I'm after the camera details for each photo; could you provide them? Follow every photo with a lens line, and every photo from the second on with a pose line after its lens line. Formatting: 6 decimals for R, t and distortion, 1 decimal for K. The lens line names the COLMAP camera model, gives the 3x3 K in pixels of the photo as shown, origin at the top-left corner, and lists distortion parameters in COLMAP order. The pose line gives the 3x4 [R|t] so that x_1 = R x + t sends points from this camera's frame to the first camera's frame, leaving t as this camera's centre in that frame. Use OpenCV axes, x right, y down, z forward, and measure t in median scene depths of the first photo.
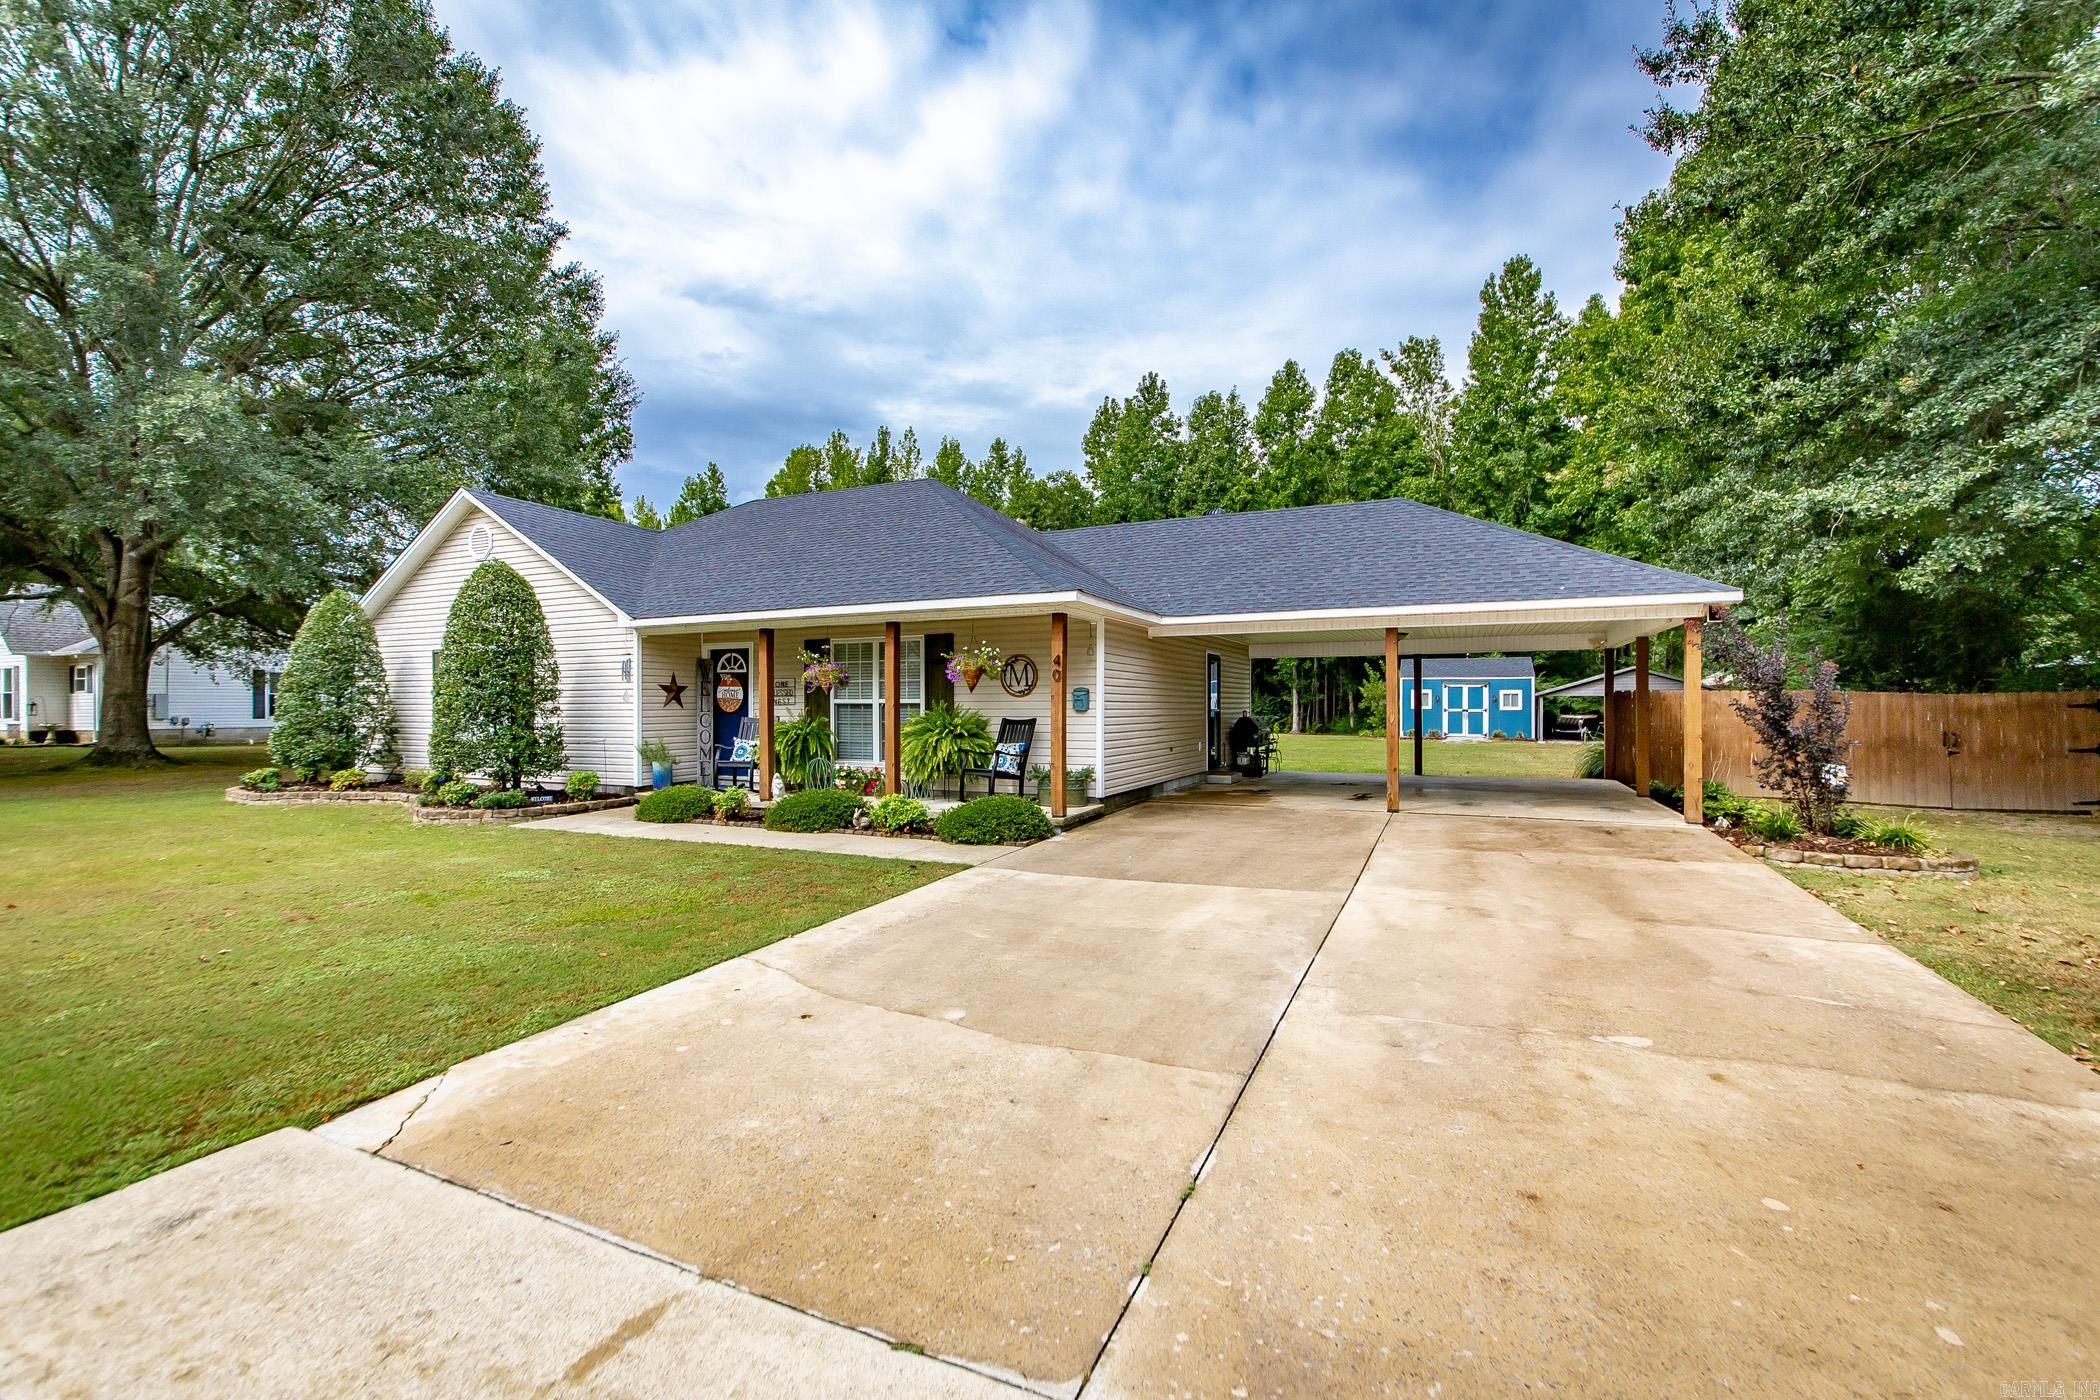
lens RADIAL K [[884.6, 0, 1052.0], [0, 884.6, 712.5], [0, 0, 1]] dist [0.001979, 0.000049]
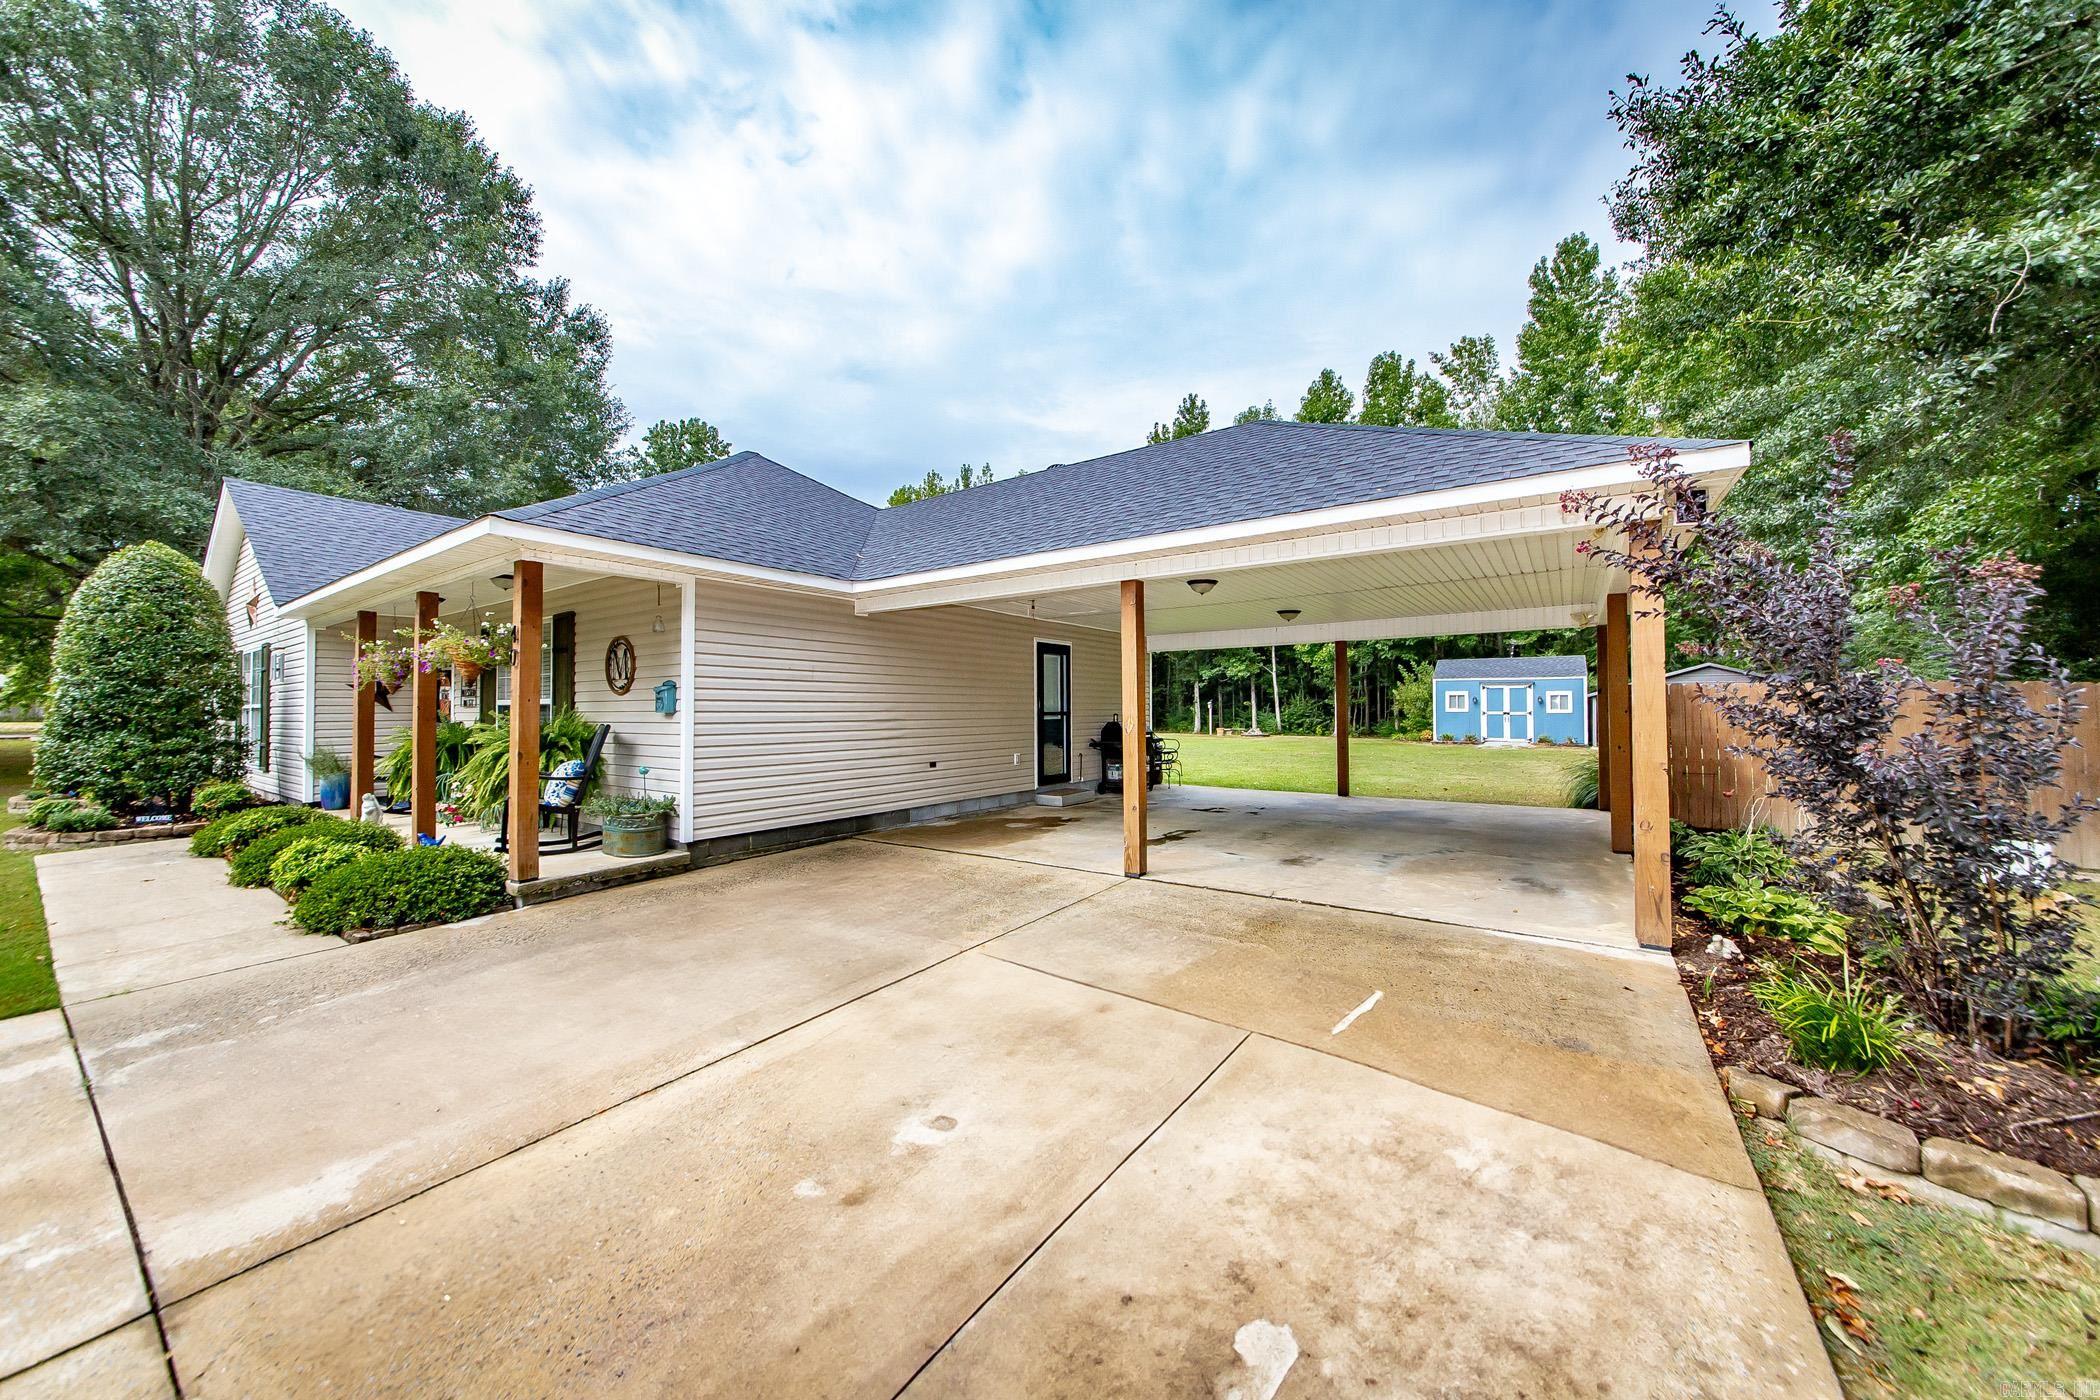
lens RADIAL K [[732.1, 0, 1050.0], [0, 732.1, 700.0], [0, 0, 1]] dist [0.006428, 0.000181]
pose [[0.983720, -0.004267, -0.179658, 0.346982], [0.000598, 0.999790, -0.020472, -0.000878], [0.179707, 0.020032, 0.983516, 0.400012]]
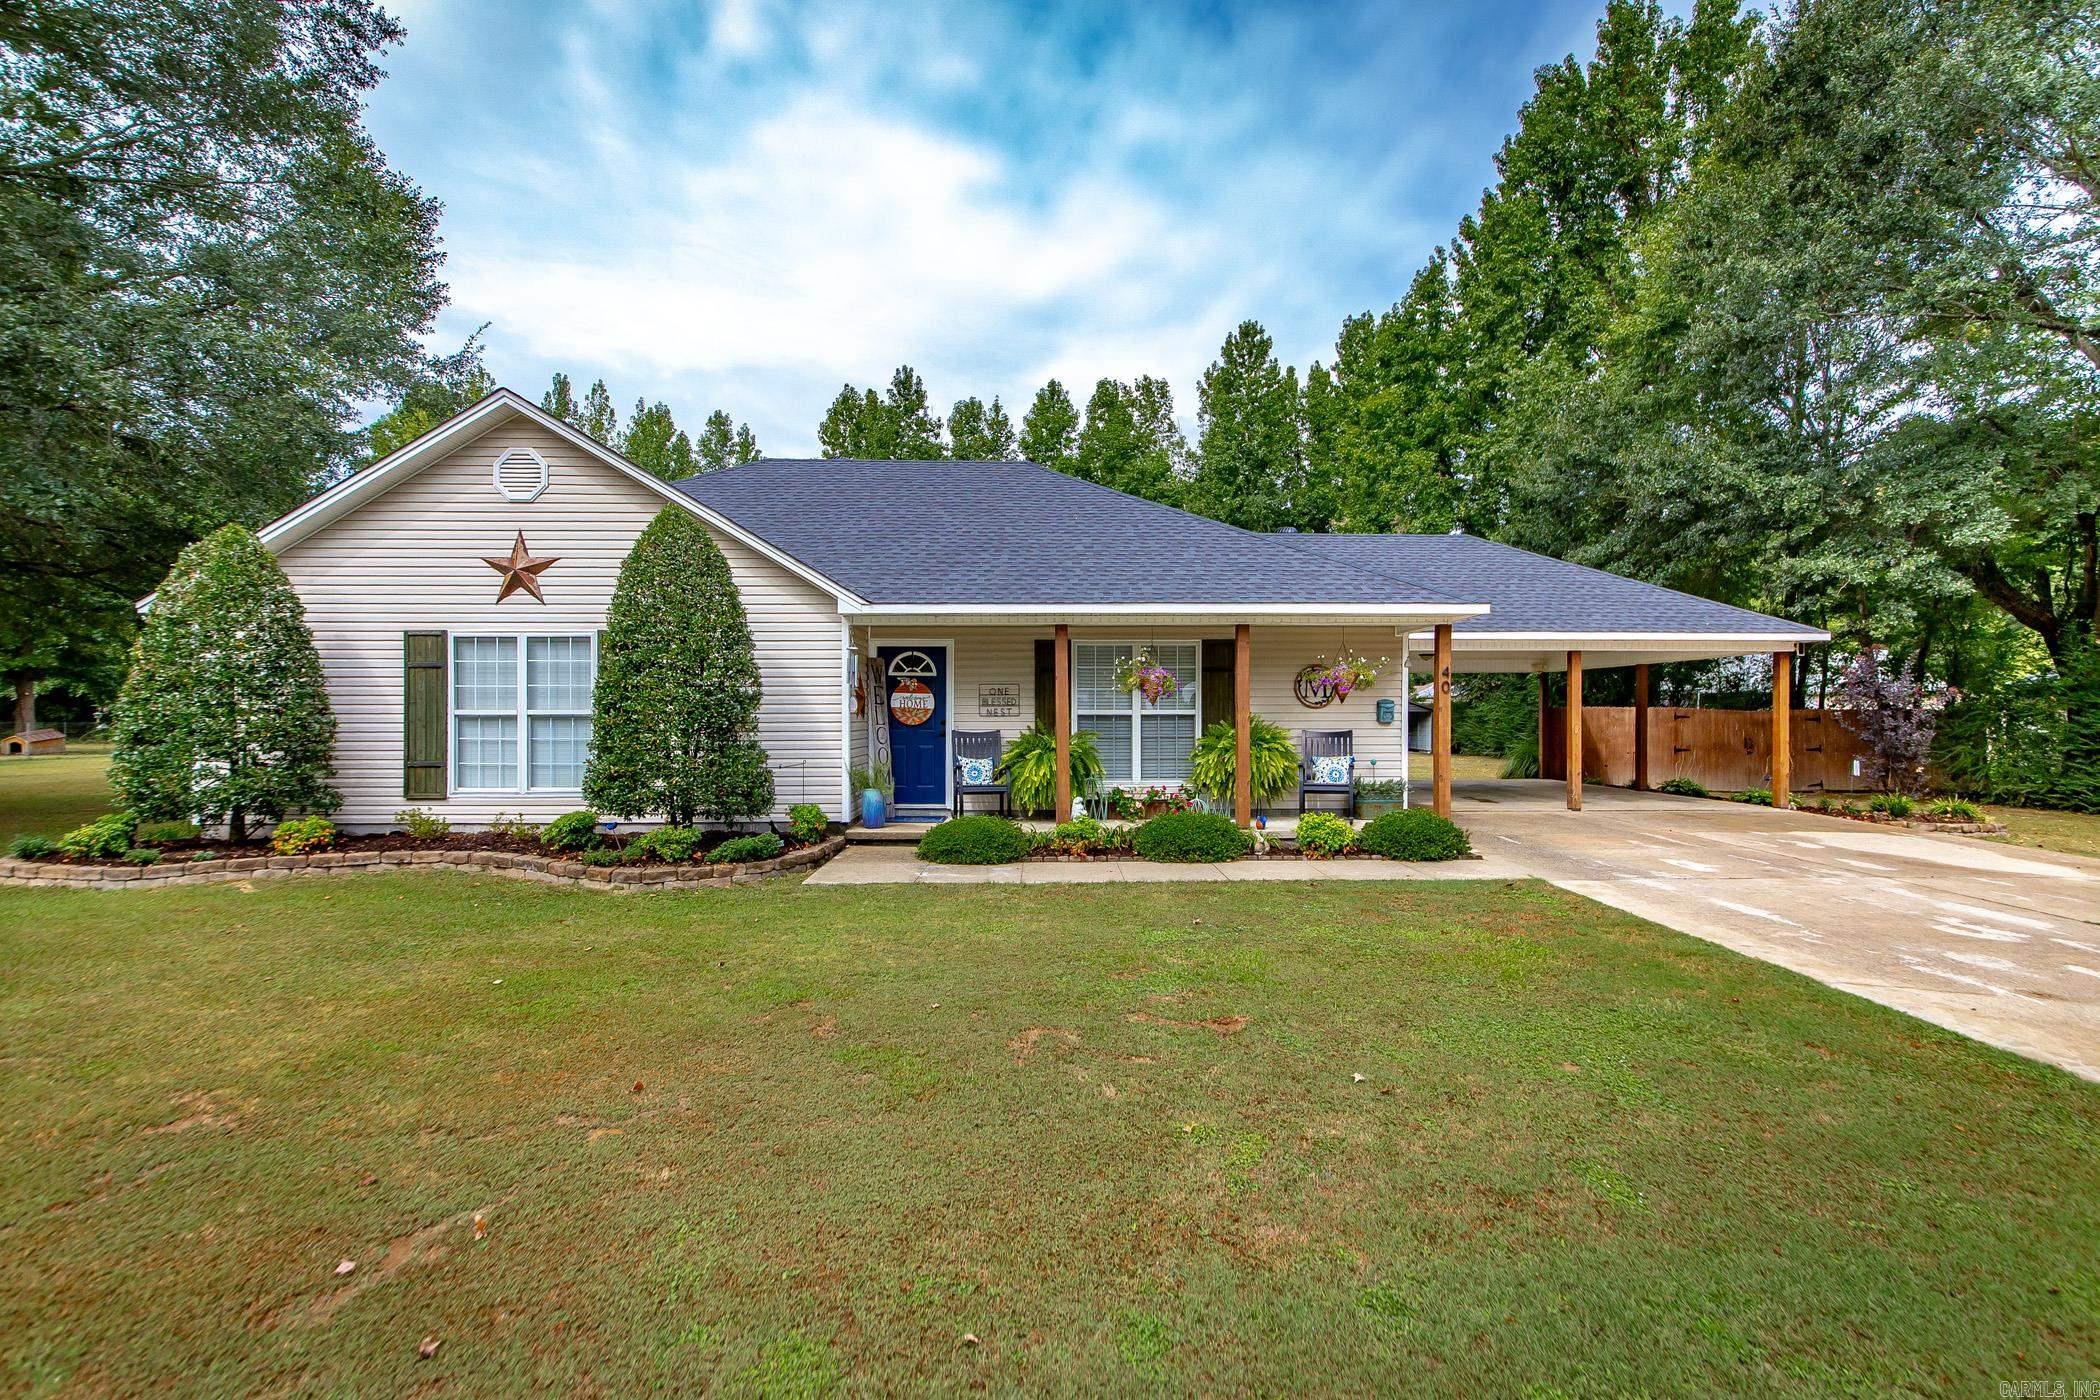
lens RADIAL K [[913.2, 0, 1073.5], [0, 913.2, 719.4], [0, 0, 1]] dist [-0.000006, 0.000070]
pose [[0.893736, 0.001567, 0.448590, -0.608132], [0.002313, 0.999965, -0.008101, 0.001450], [-0.448587, 0.008277, 0.893701, 0.192863]]
